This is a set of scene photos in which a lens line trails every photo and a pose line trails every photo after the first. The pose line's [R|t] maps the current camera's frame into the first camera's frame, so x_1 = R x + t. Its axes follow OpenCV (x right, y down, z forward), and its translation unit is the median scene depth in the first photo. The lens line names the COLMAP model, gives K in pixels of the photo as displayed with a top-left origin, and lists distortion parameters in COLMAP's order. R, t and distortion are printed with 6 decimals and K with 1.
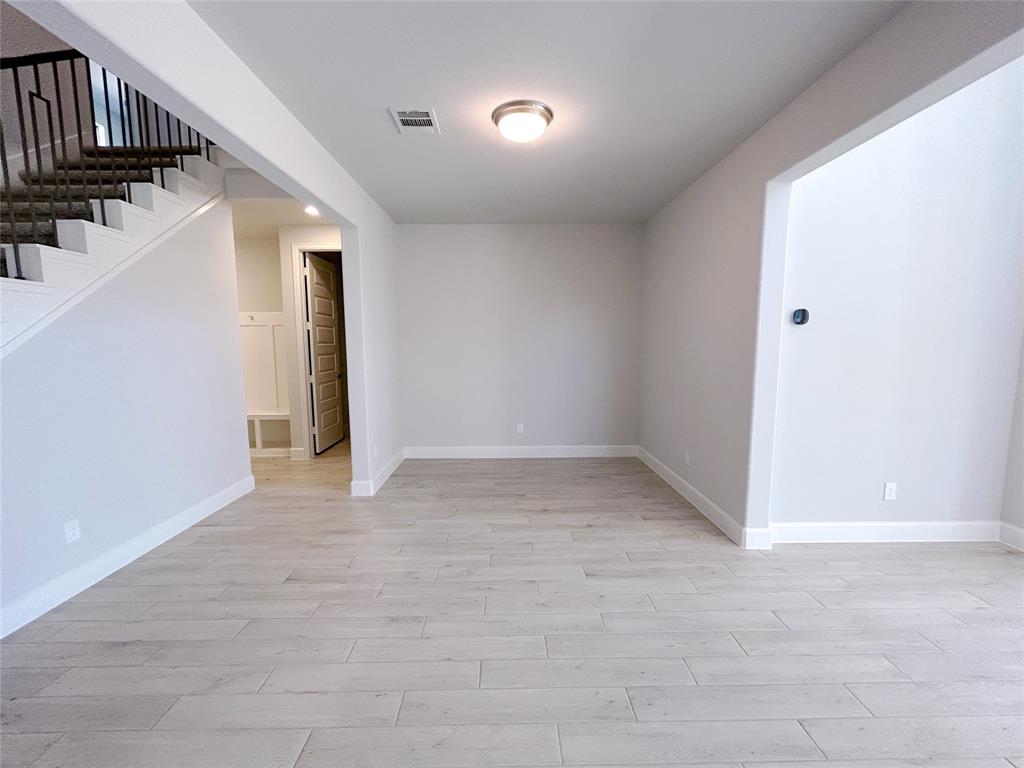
lens RADIAL K [[412.7, 0, 509.0], [0, 412.7, 379.4], [0, 0, 1]] dist [-0.001041, 0.001020]
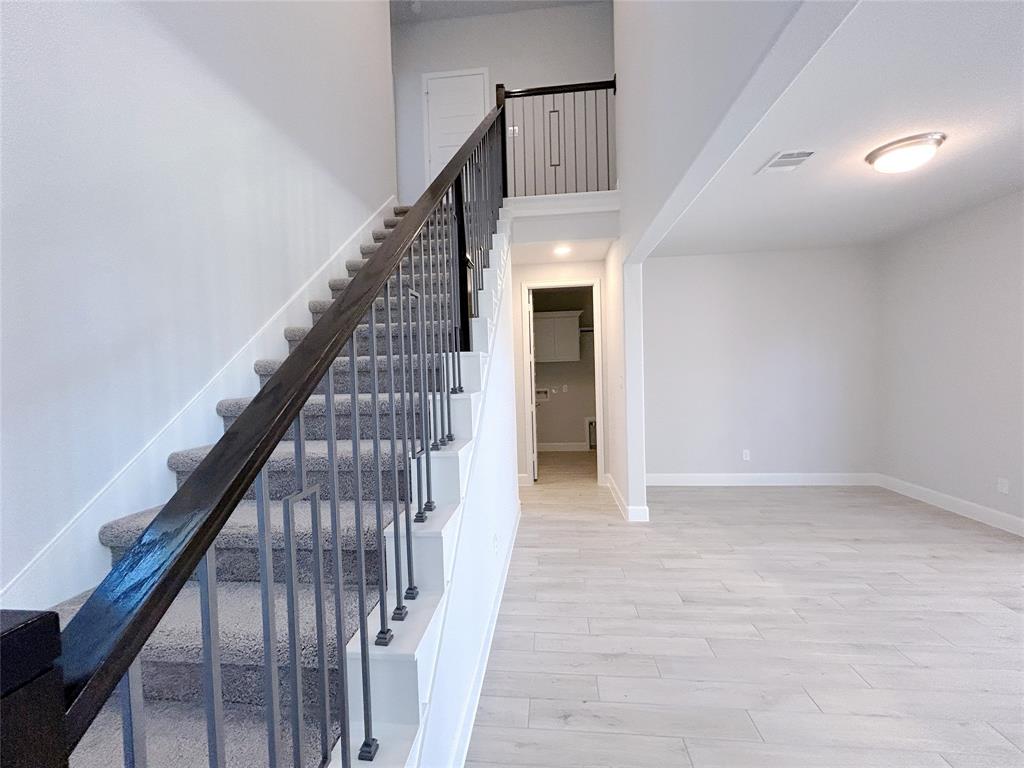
lens RADIAL K [[412.7, 0, 513.3], [0, 412.7, 382.4], [0, 0, 1]] dist [-0.001041, 0.001020]
pose [[0.994792, -0.014568, -0.100881, -0.659785], [0.008728, 0.998273, -0.058092, -0.006717], [0.101554, 0.056909, 0.993201, -0.082887]]
